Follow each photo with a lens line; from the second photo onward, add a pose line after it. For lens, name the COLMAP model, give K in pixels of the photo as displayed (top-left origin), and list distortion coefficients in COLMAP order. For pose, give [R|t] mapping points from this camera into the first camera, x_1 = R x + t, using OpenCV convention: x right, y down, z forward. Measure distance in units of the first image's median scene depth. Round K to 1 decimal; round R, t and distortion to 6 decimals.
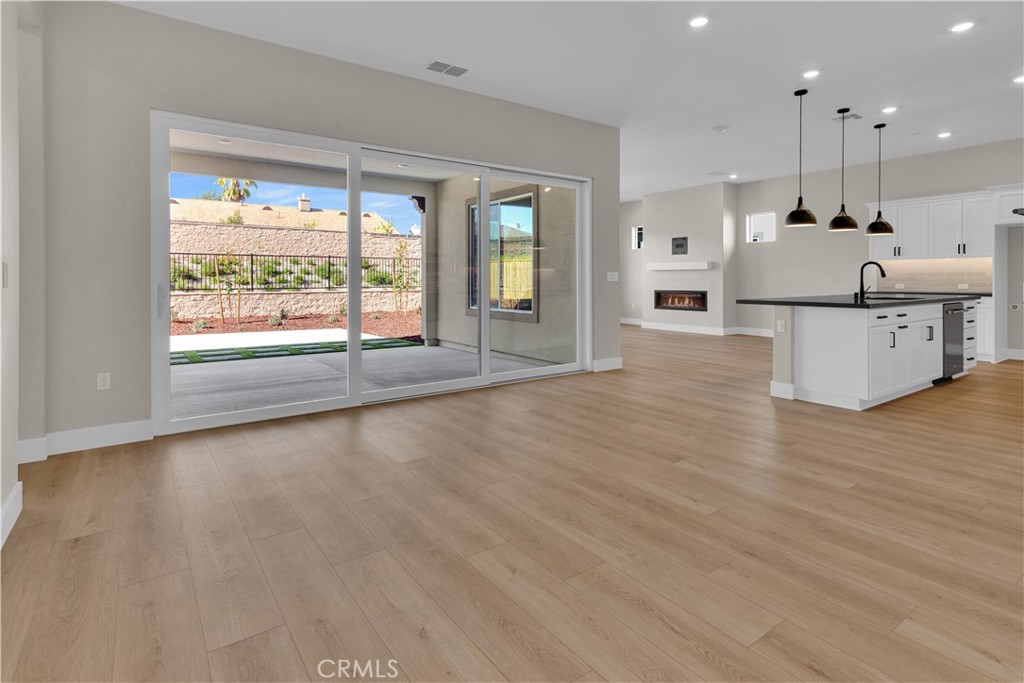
lens RADIAL K [[509.9, 0, 511.7], [0, 509.9, 280.5], [0, 0, 1]] dist [0.003687, 0.000426]
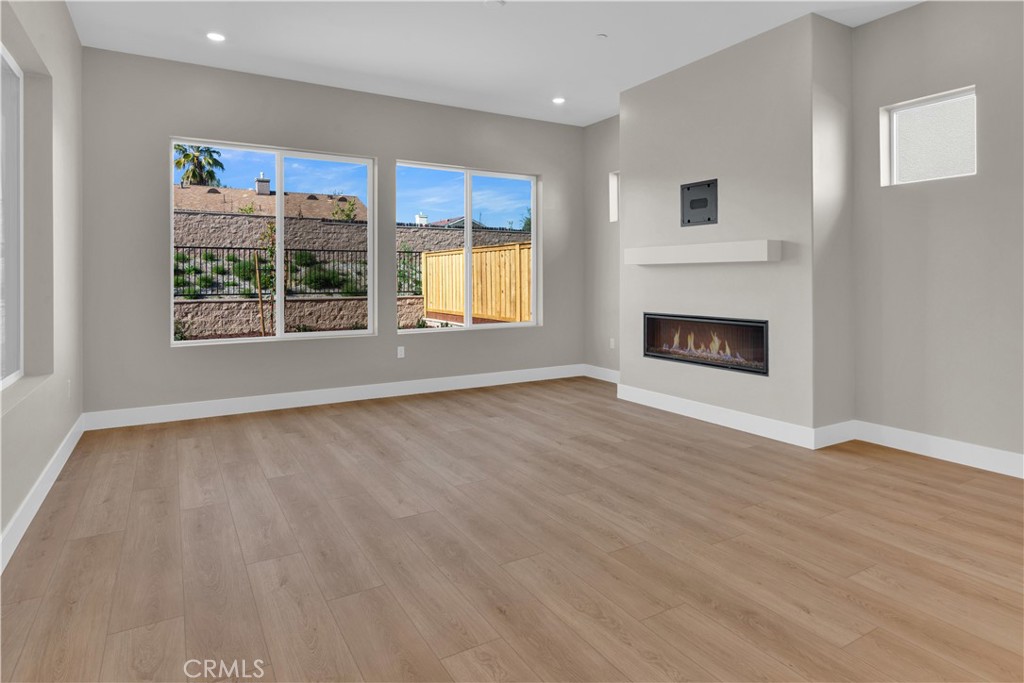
lens RADIAL K [[571.1, 0, 510.1], [0, 571.1, 278.3], [0, 0, 1]] dist [0.000577, 0.000007]
pose [[0.995417, -0.000214, -0.095626, 0.145744], [-0.000136, 0.999993, -0.003661, -0.005137], [0.095626, 0.003658, 0.995411, 0.351407]]
